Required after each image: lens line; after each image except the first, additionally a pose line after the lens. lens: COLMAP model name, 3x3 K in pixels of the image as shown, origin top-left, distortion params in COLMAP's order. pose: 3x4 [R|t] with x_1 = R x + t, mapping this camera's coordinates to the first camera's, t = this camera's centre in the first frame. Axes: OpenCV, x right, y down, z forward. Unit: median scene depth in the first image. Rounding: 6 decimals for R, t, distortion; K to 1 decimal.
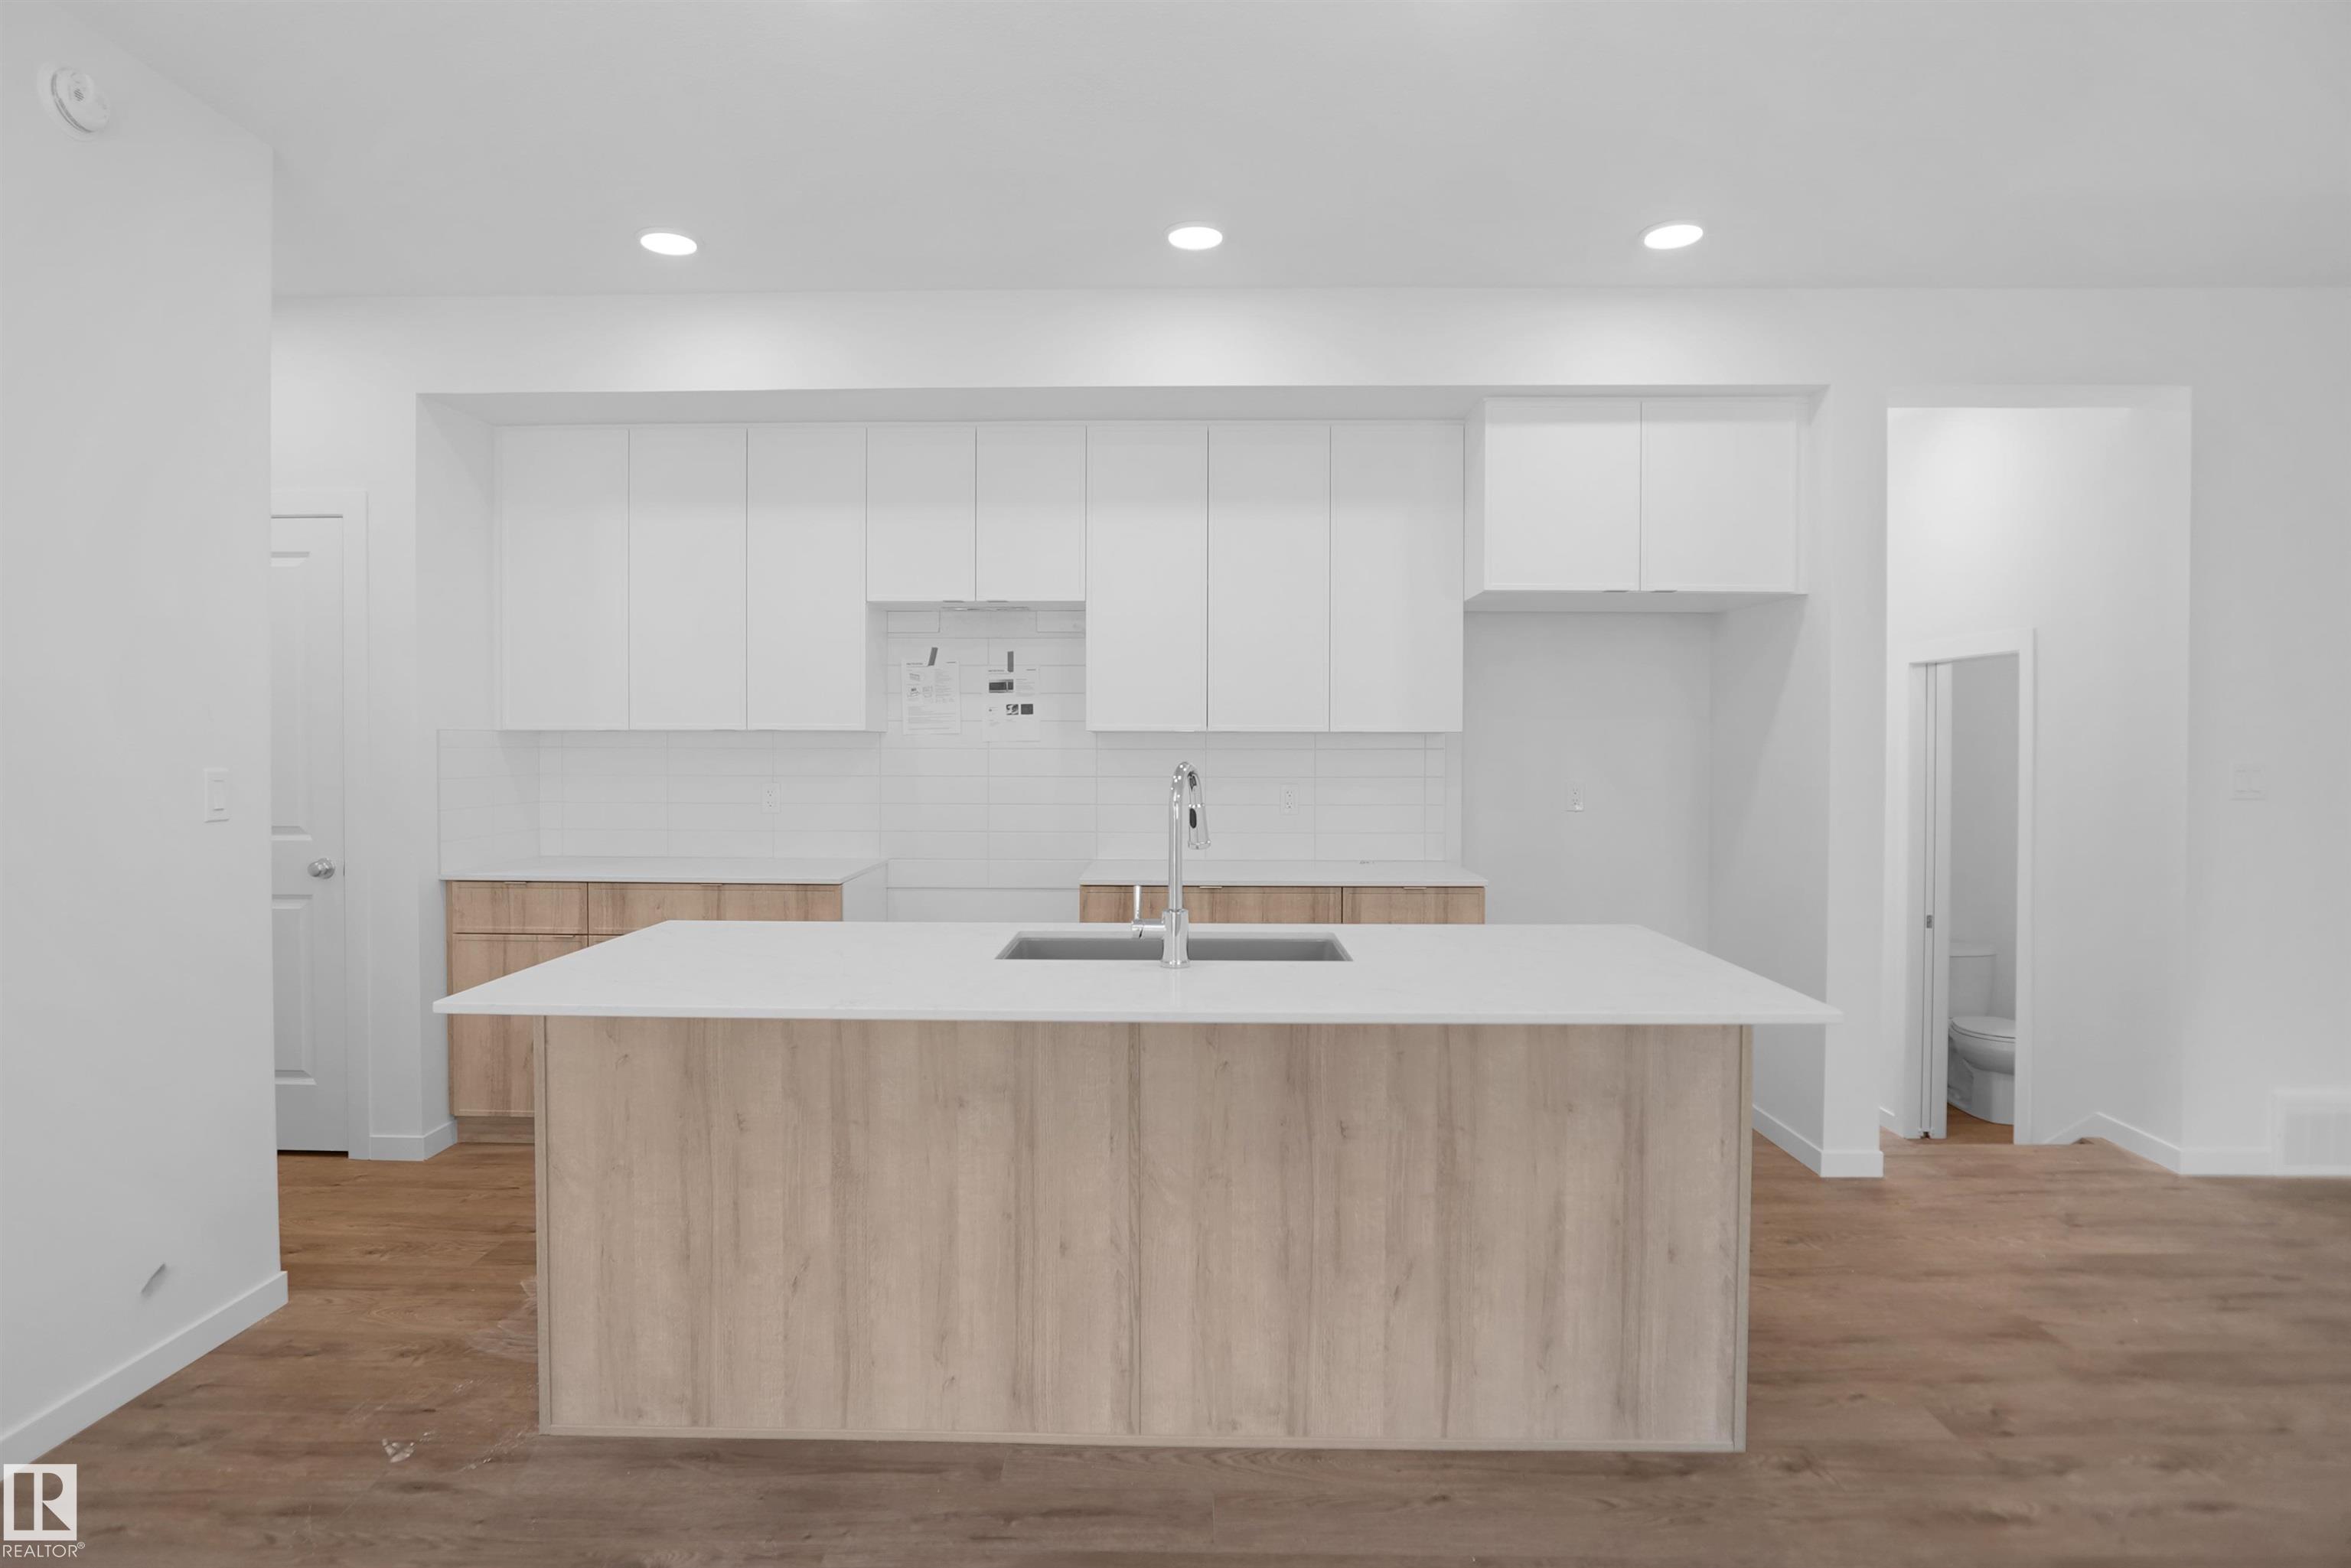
lens RADIAL K [[1270.5, 0, 1172.5], [0, 1270.5, 766.5], [0, 0, 1]] dist [-0.019806, -0.000961]
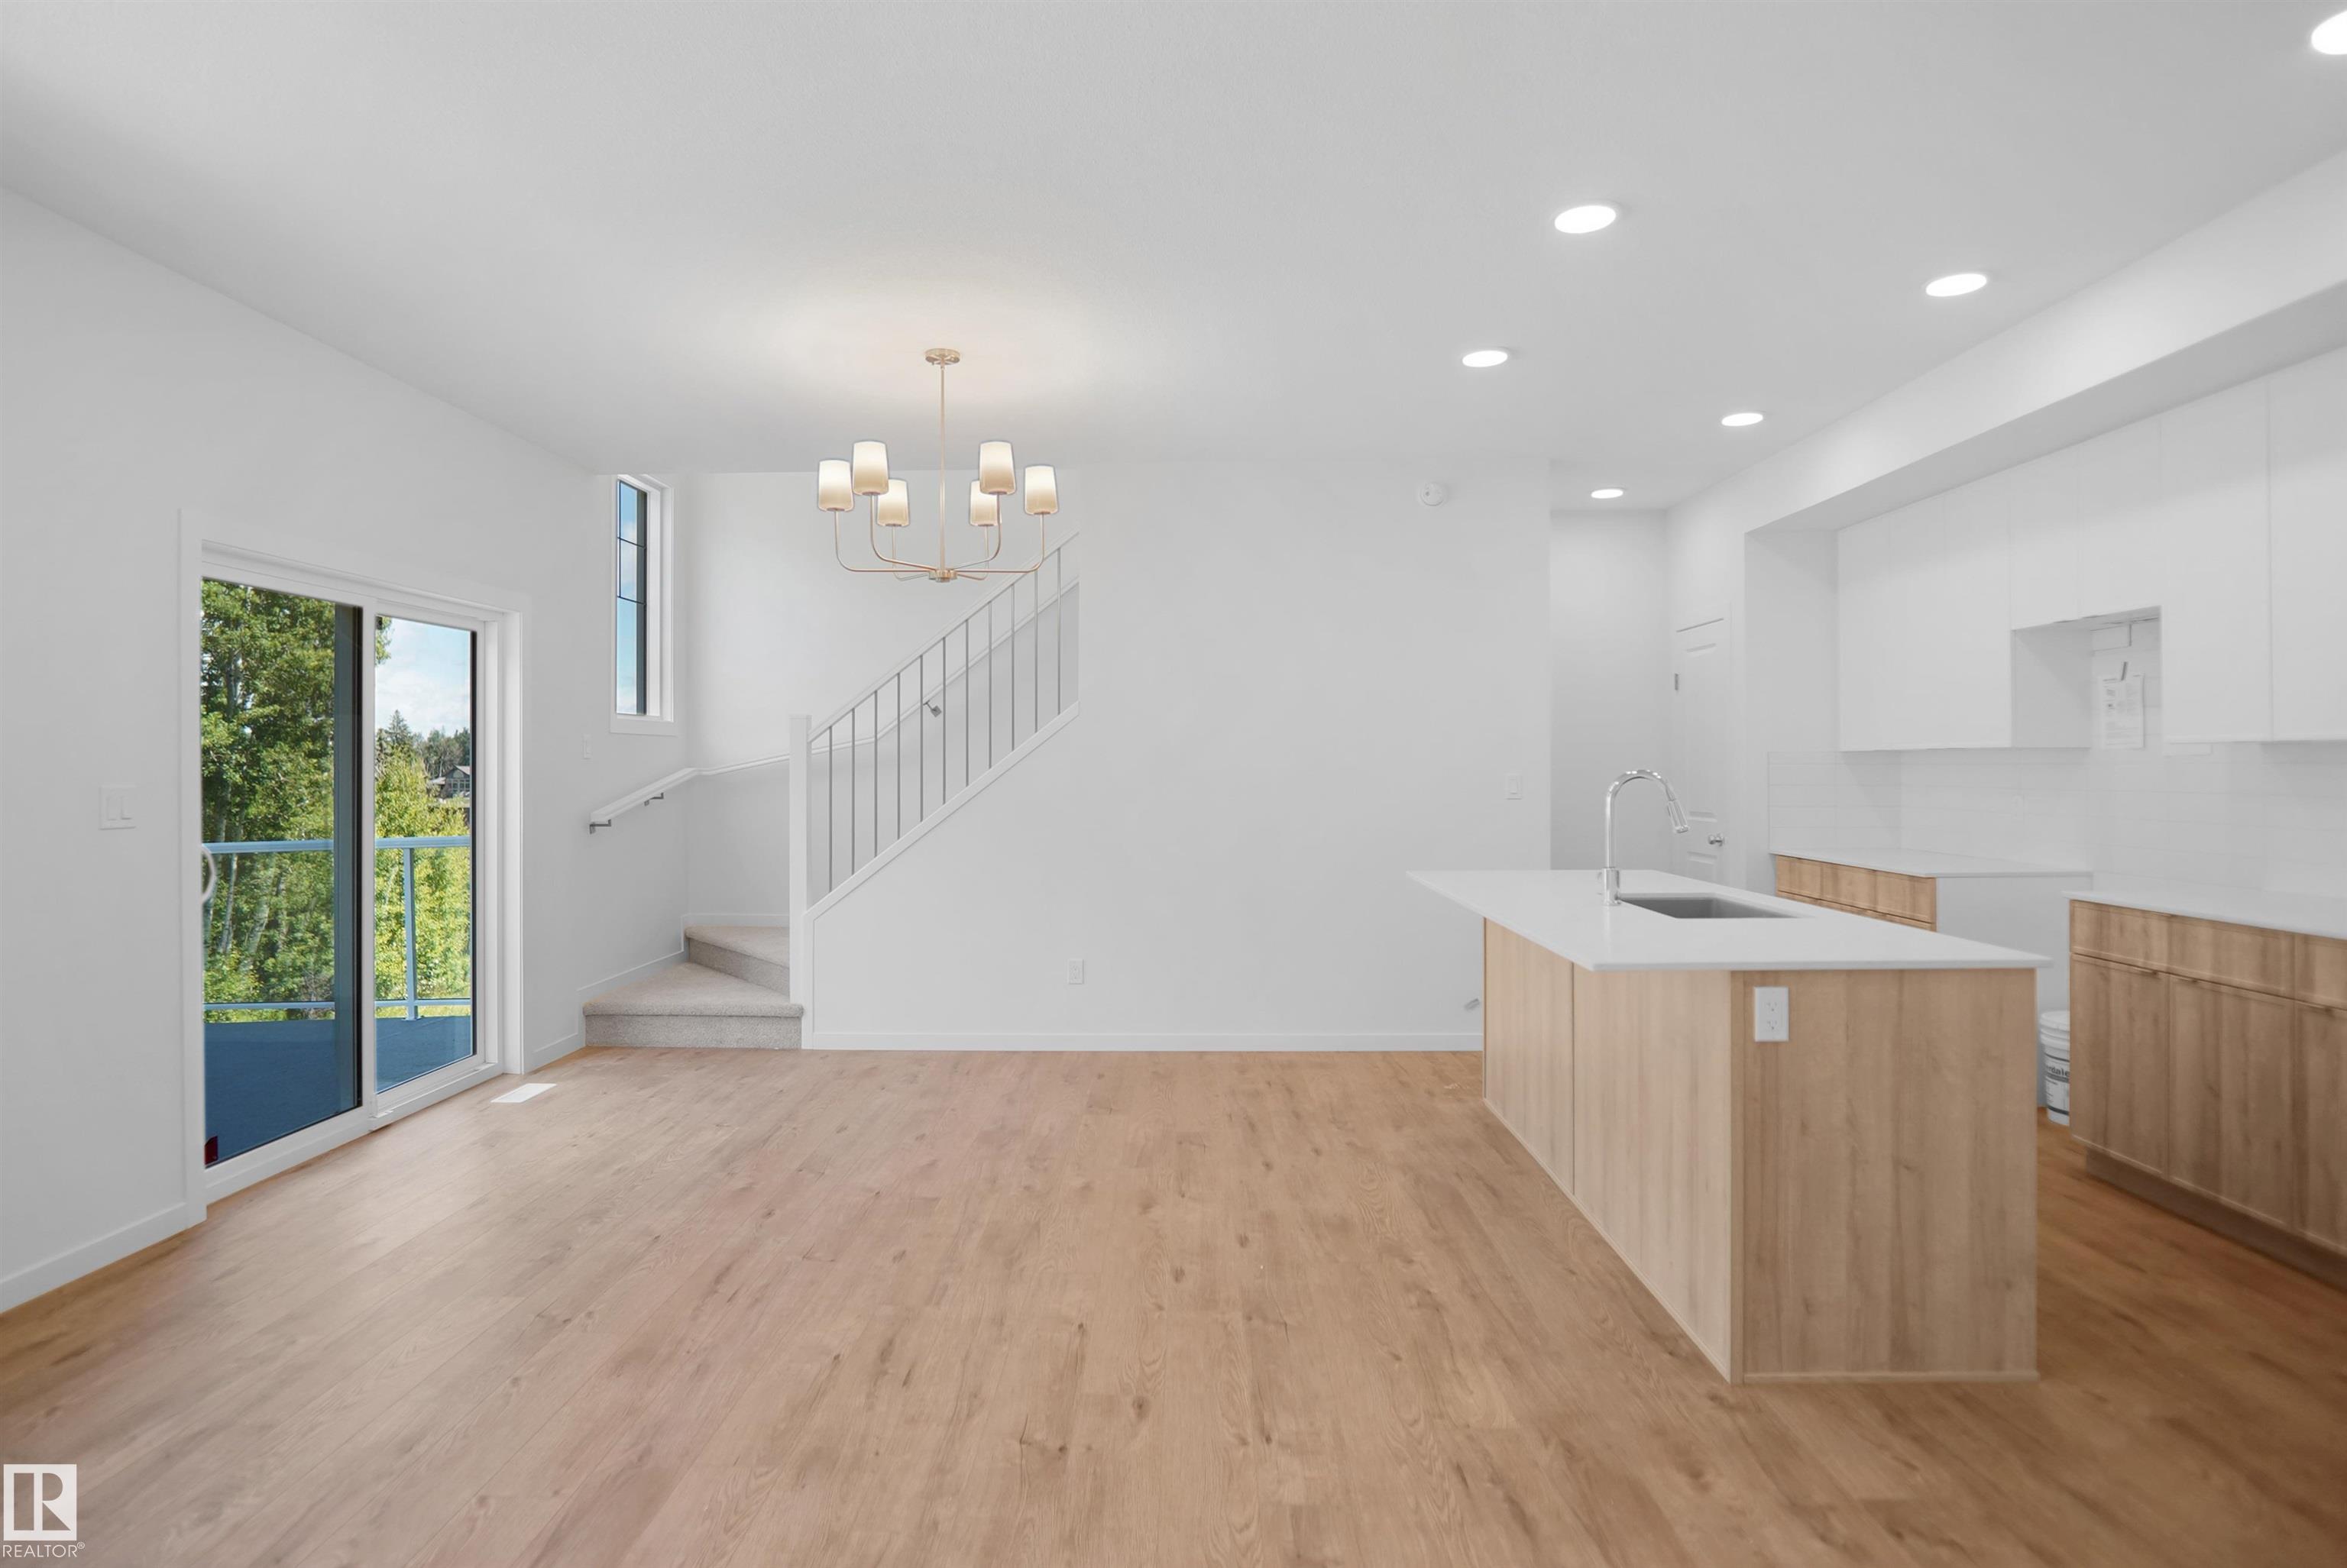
lens RADIAL K [[1268.2, 0, 1154.1], [0, 1268.2, 774.3], [0, 0, 1]] dist [-0.019806, -0.000961]
pose [[-0.008231, 0.003469, -0.999960, 0.921331], [-0.016082, 0.999864, 0.003601, 0.003527], [0.999837, 0.016111, -0.008174, 0.285202]]
